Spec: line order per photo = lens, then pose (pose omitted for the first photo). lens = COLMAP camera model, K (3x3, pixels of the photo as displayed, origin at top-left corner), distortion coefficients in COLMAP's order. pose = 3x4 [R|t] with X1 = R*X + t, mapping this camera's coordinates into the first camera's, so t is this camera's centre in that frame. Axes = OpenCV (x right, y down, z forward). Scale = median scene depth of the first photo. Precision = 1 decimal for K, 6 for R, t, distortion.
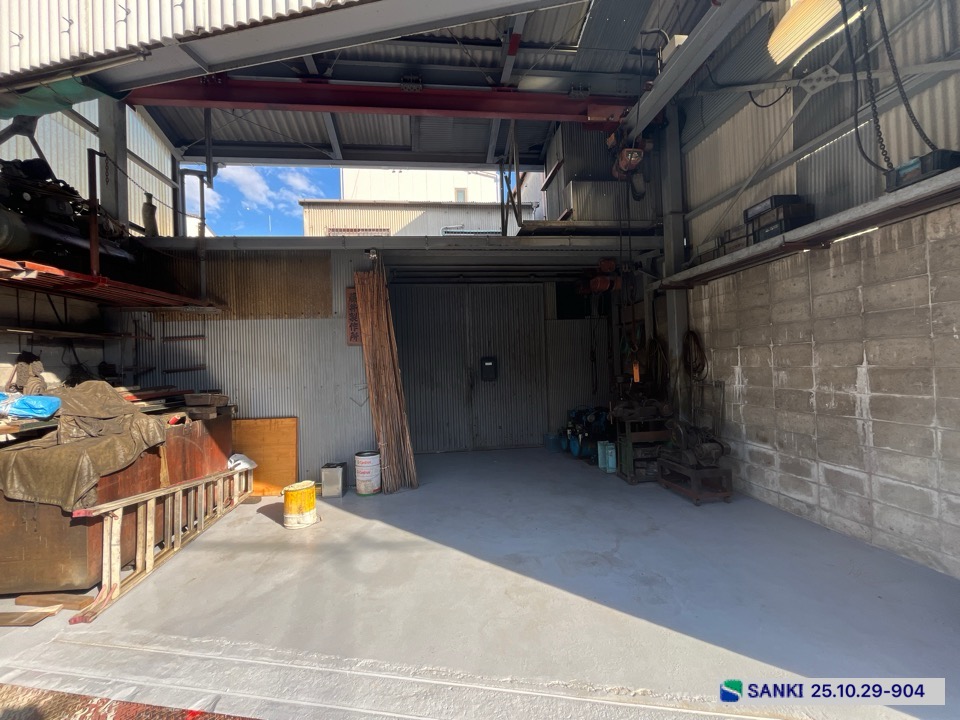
lens RADIAL K [[389.1, 0, 477.6], [0, 389.1, 361.0], [0, 0, 1]] dist [-0.003111, 0.000083]
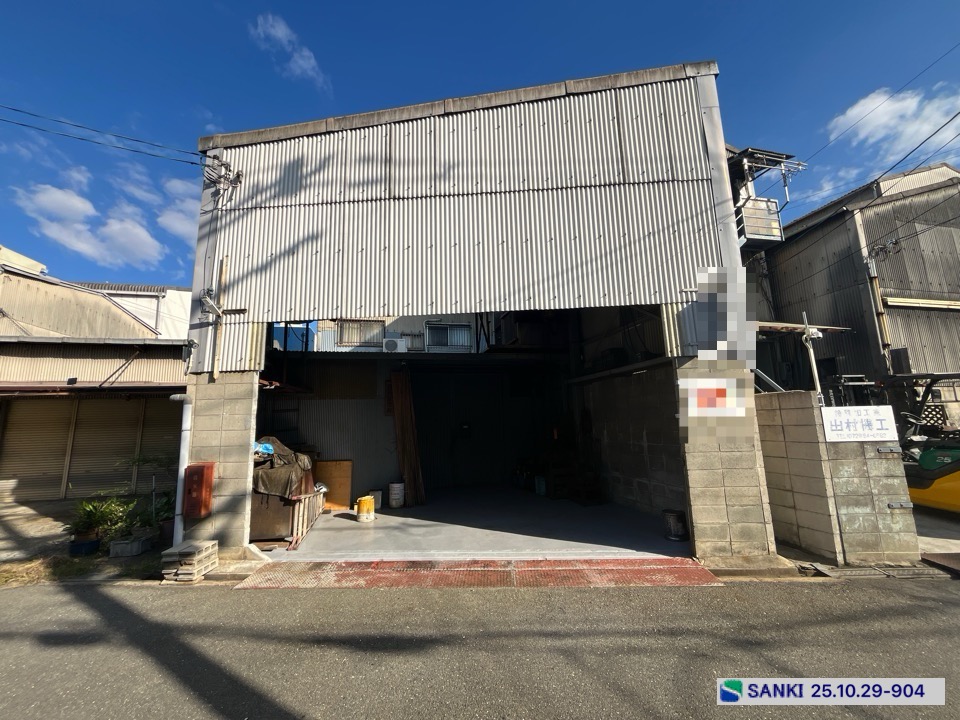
lens RADIAL K [[389.1, 0, 476.7], [0, 389.1, 360.2], [0, 0, 1]] dist [-0.003111, 0.000083]
pose [[0.993902, 0.024453, 0.107520, -0.158185], [-0.007940, 0.988440, -0.151402, -0.032330], [-0.109979, 0.149626, 0.982607, -0.850309]]
